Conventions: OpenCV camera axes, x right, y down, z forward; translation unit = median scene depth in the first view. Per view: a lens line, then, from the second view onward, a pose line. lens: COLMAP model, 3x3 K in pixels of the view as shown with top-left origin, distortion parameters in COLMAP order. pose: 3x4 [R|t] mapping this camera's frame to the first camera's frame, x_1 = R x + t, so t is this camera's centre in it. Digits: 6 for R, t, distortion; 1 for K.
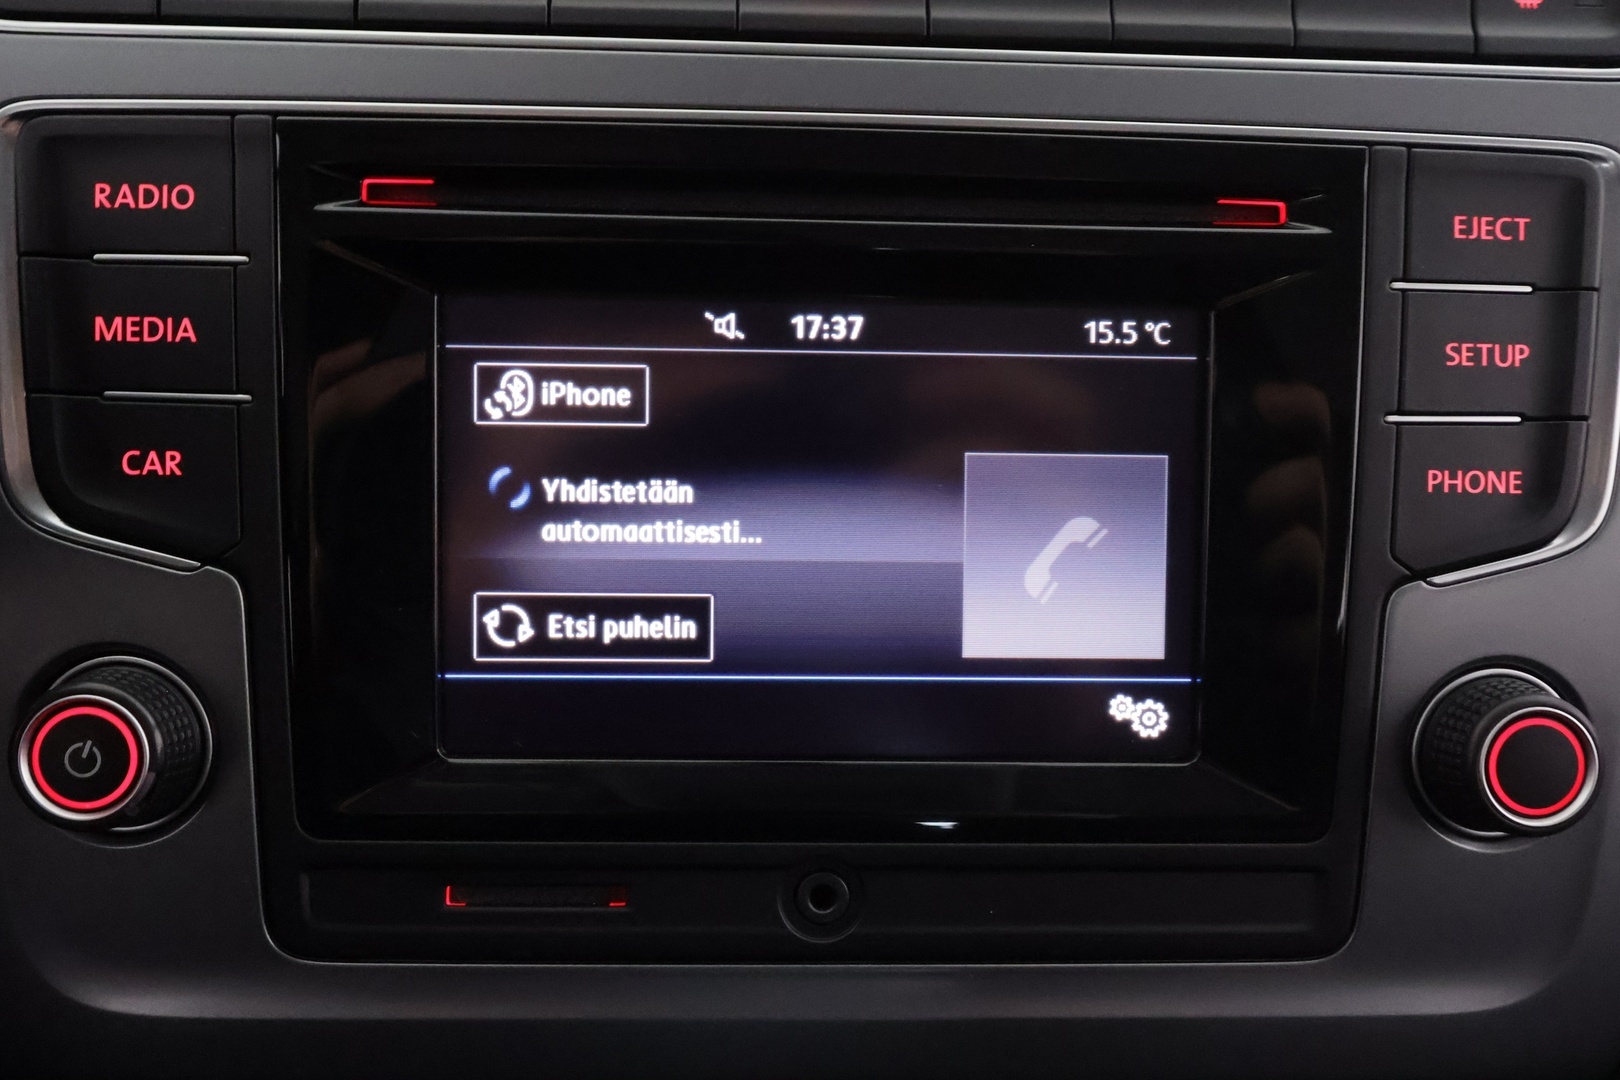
lens RADIAL K [[1387.2, 0, 810.6], [0, 1387.2, 527.9], [0, 0, 1]] dist [-0.026919, 0.004915]
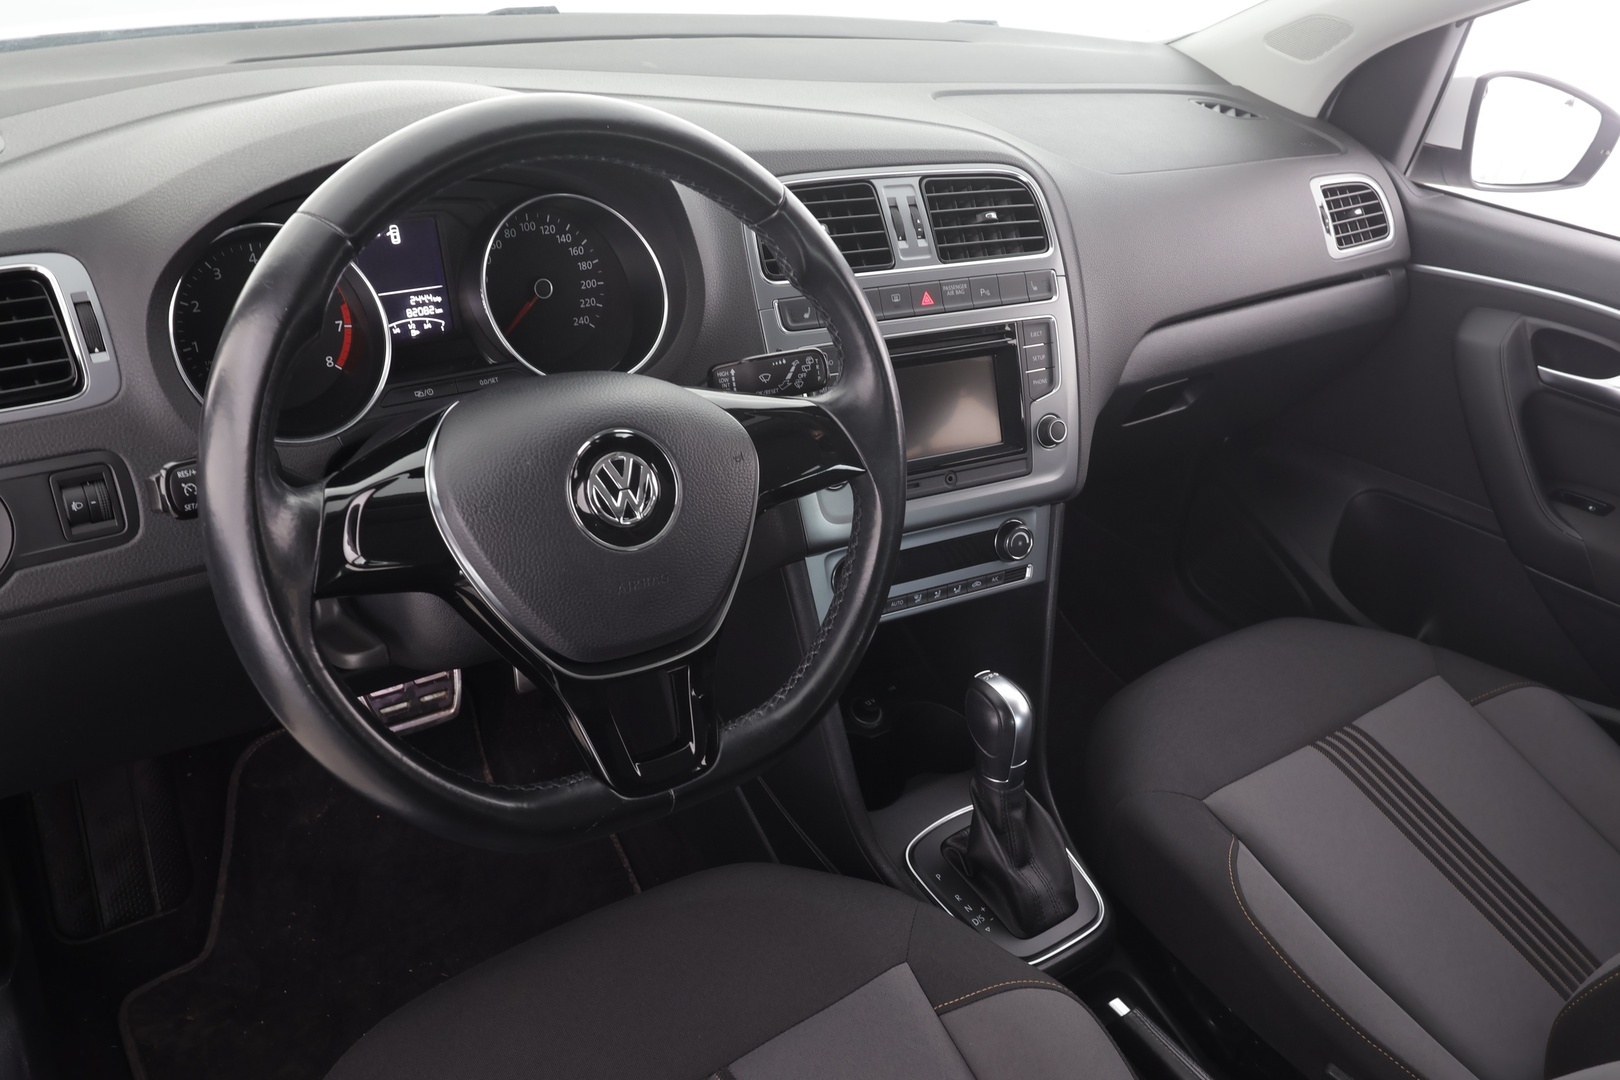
lens RADIAL K [[1387.2, 0, 796.6], [0, 1387.2, 537.8], [0, 0, 1]] dist [-0.026919, 0.004915]
pose [[0.884895, -0.187183, 0.426526, -2.794006], [0.157356, 0.981998, 0.104495, -0.152156], [-0.438407, -0.025350, 0.898419, -3.468410]]
